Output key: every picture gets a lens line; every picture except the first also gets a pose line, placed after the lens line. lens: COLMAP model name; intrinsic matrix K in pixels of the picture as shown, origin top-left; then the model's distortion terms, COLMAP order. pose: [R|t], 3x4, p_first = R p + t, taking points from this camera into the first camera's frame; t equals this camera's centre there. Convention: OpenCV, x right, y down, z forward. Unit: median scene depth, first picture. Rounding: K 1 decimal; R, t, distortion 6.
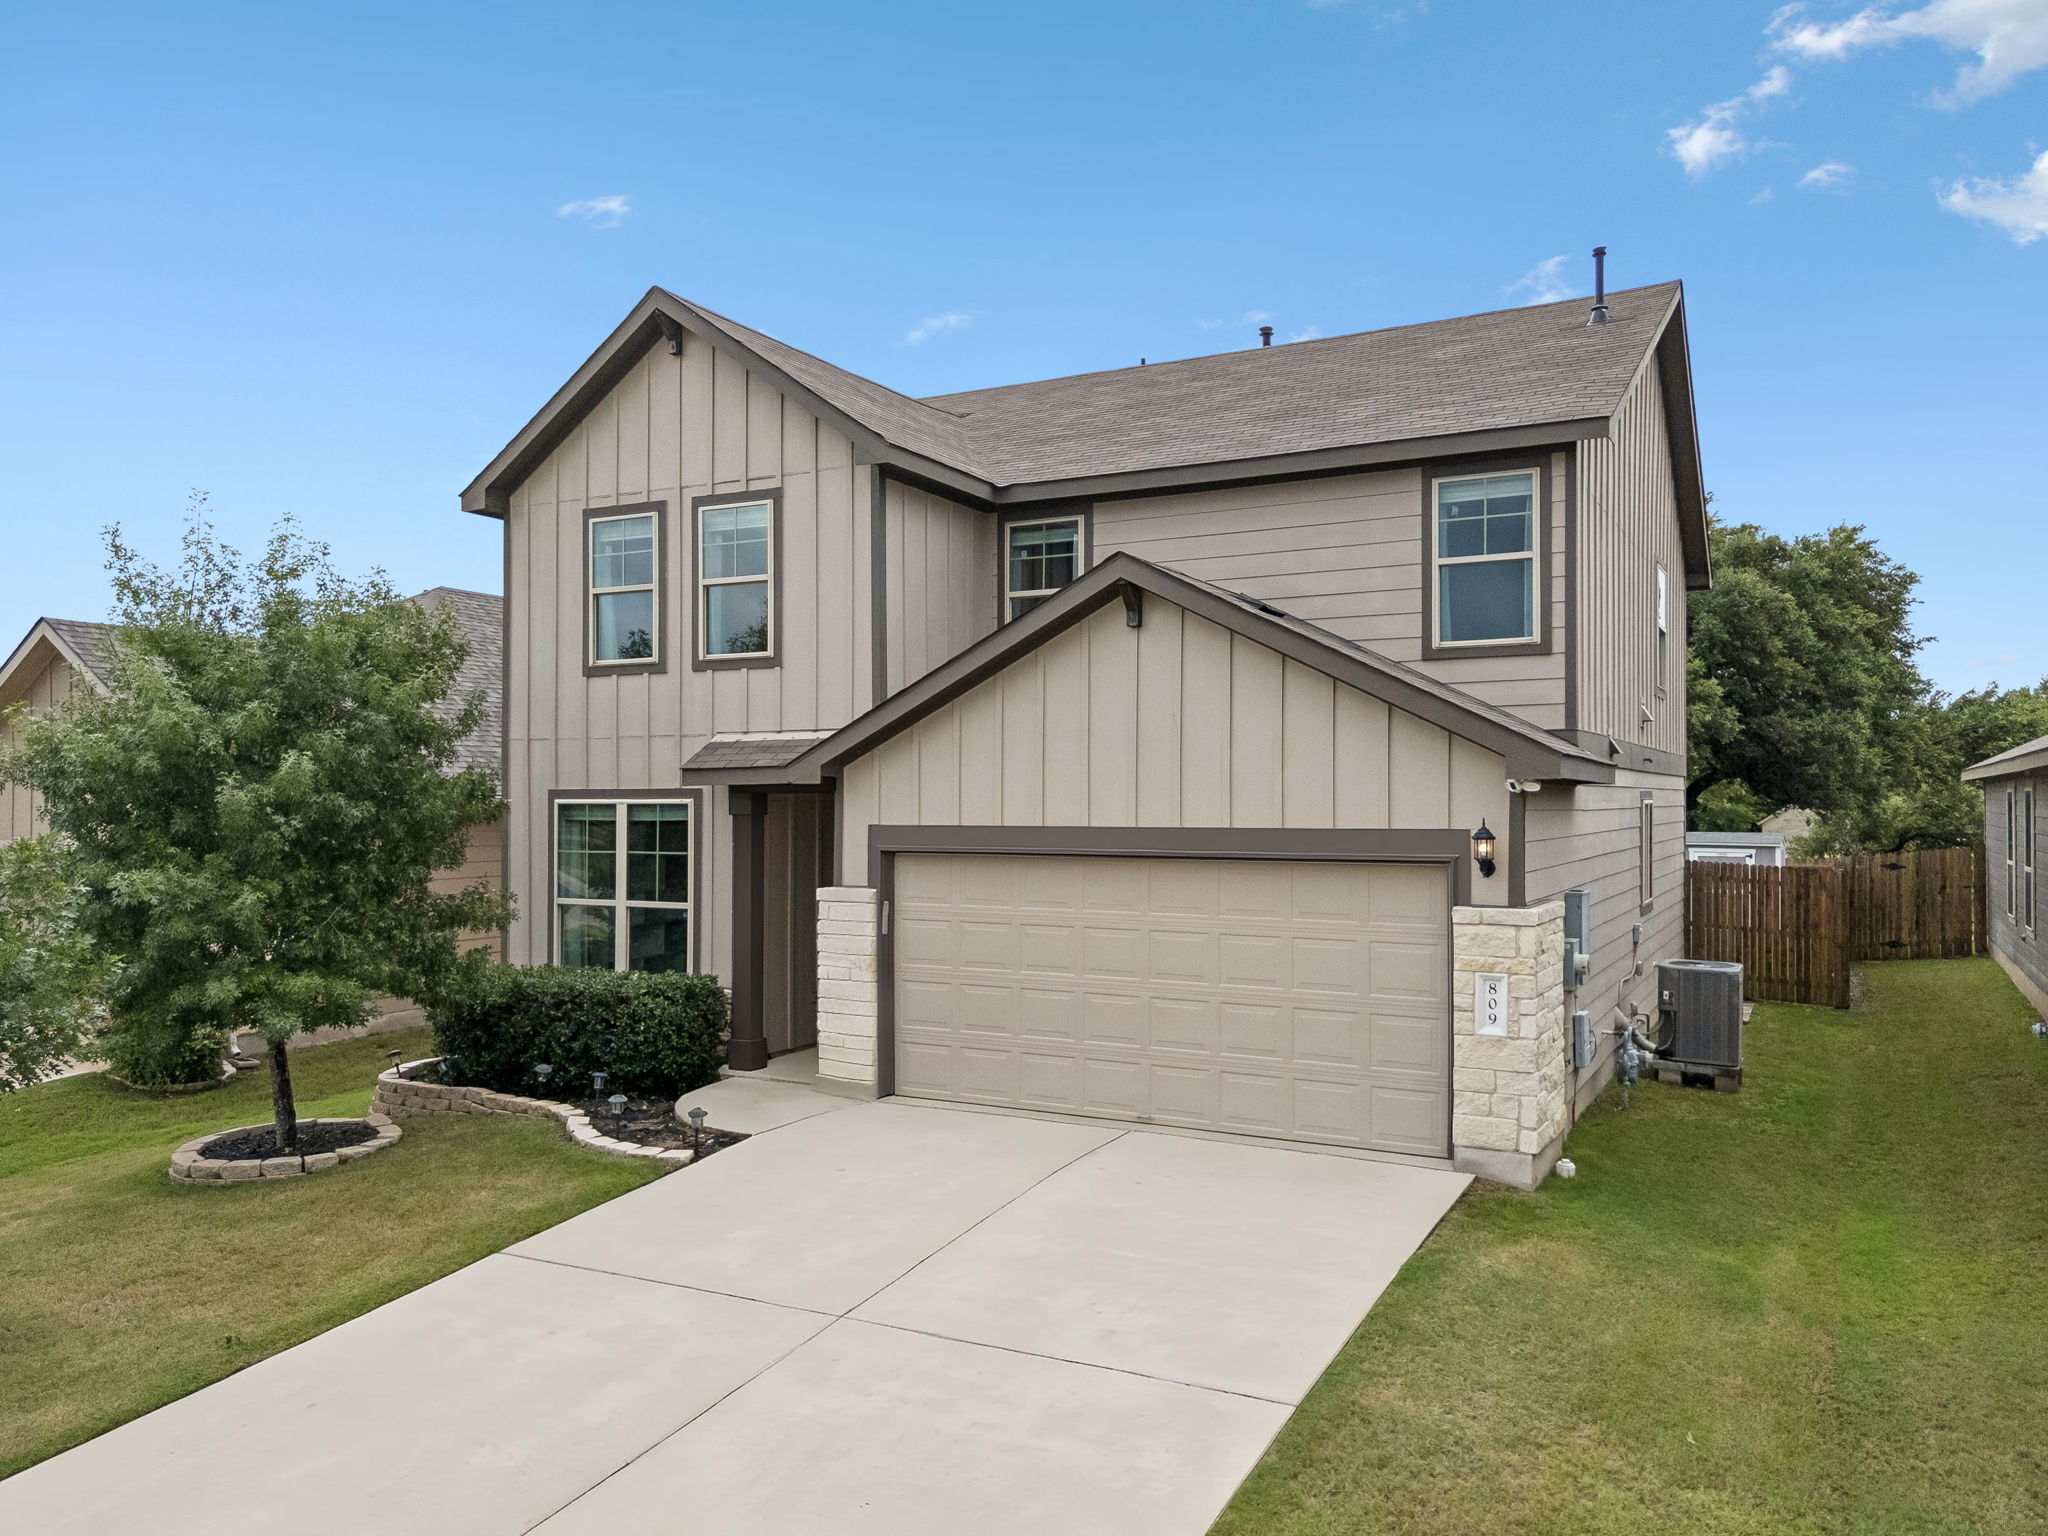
lens RADIAL K [[1476.6, 0, 1024.0], [0, 1476.6, 768.0], [0, 0, 1]] dist [0.058238, -0.000691]
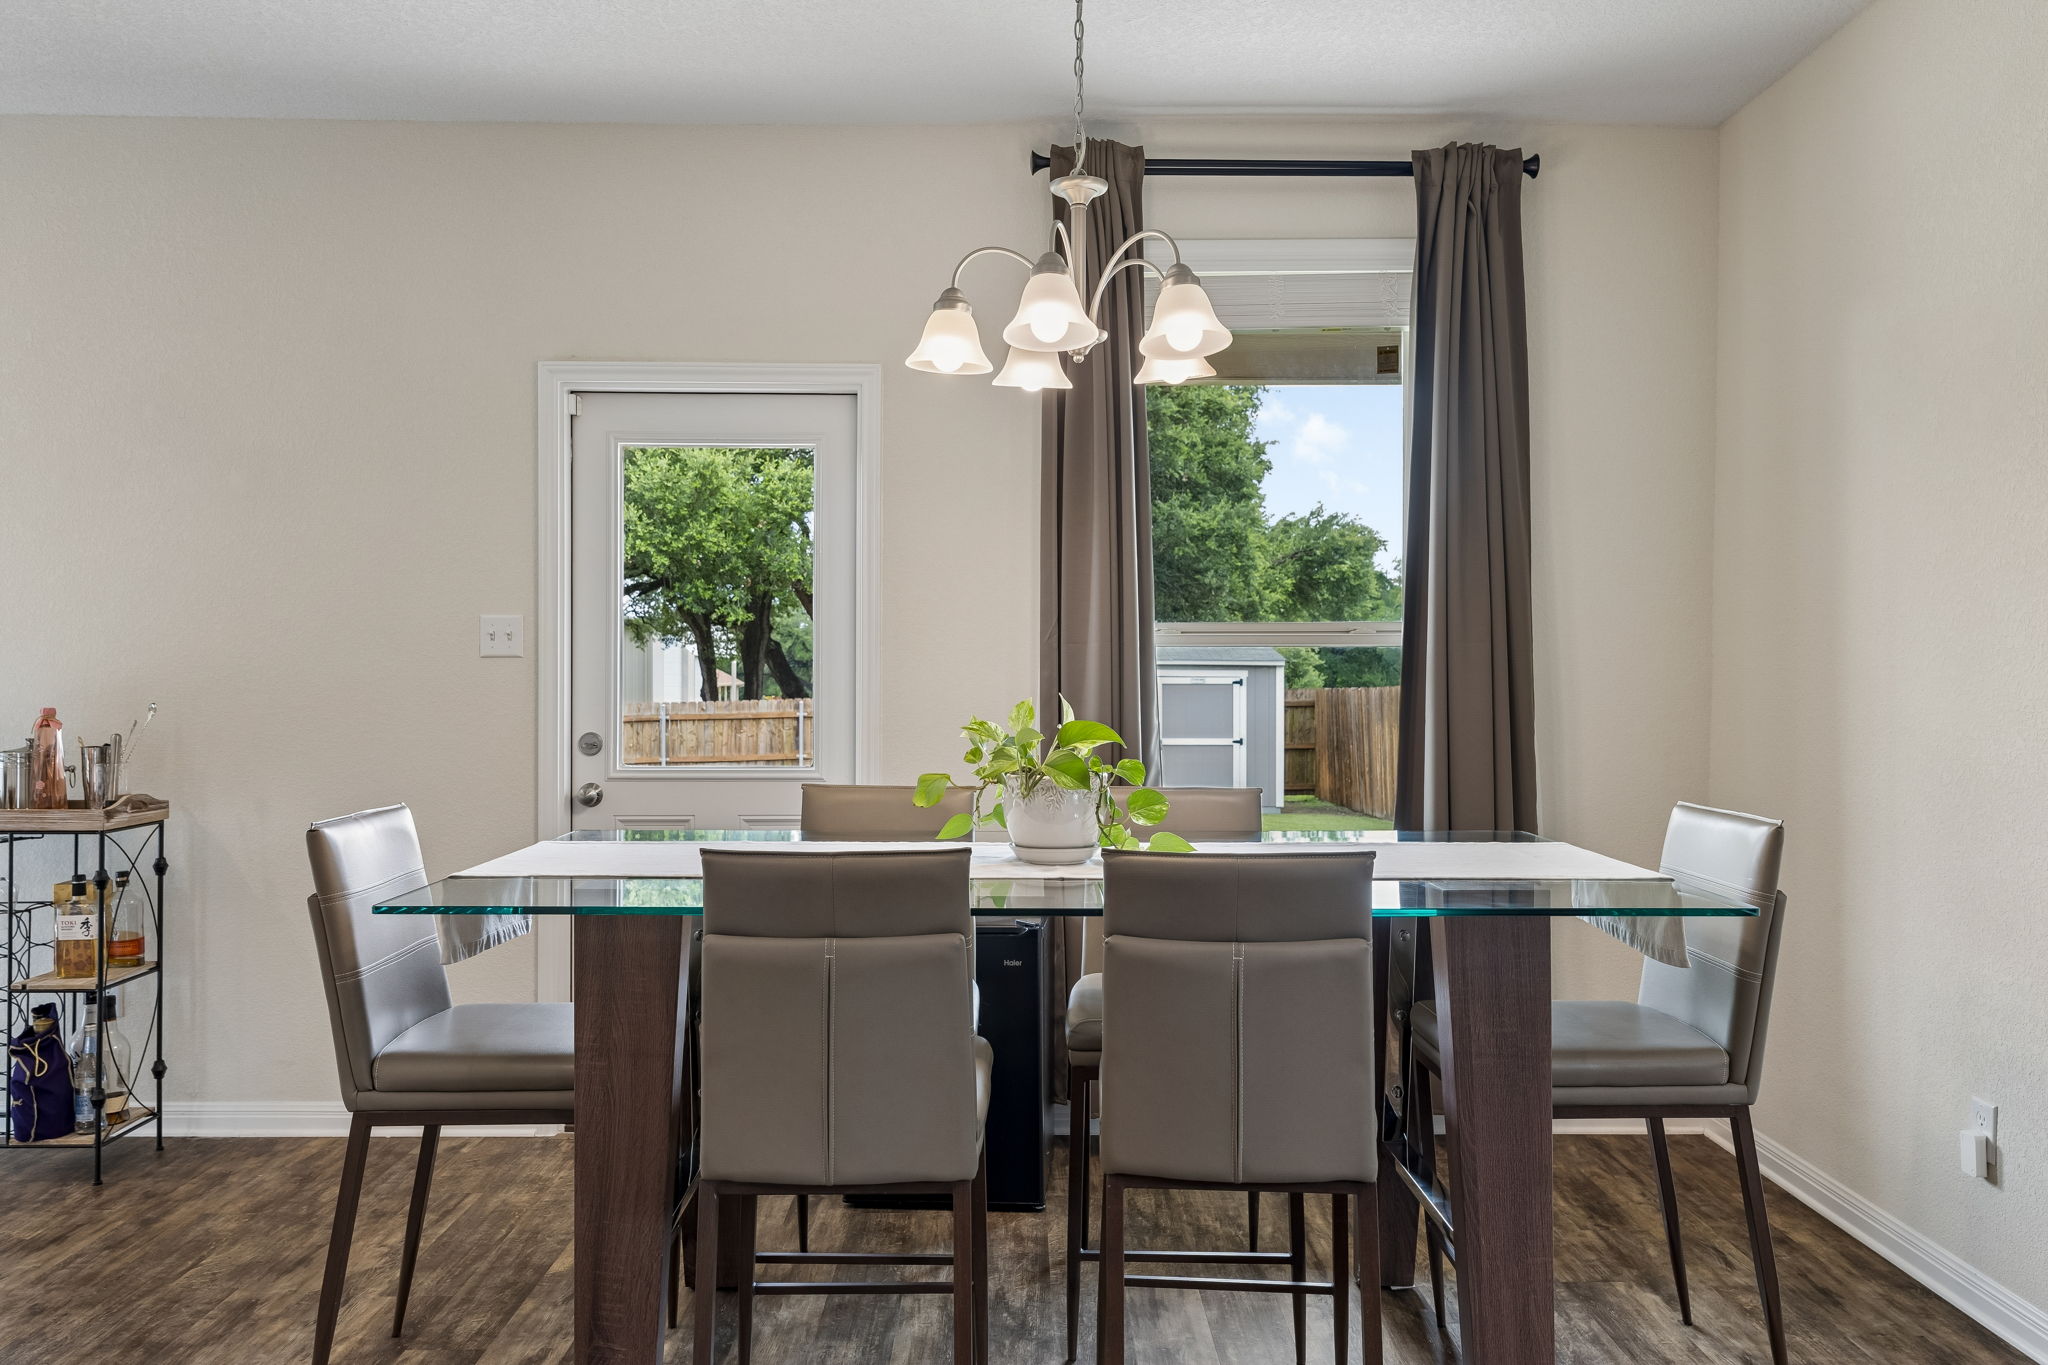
lens RADIAL K [[1550.3, 0, 1024.0], [0, 1550.3, 682.5], [0, 0, 1]] dist [0.000425, 0.000427]
pose [[0.874994, -0.004977, 0.484109, 0.075189], [-0.007918, 0.999666, 0.024589, 0.033741], [-0.484070, -0.025349, 0.874662, 0.370251]]
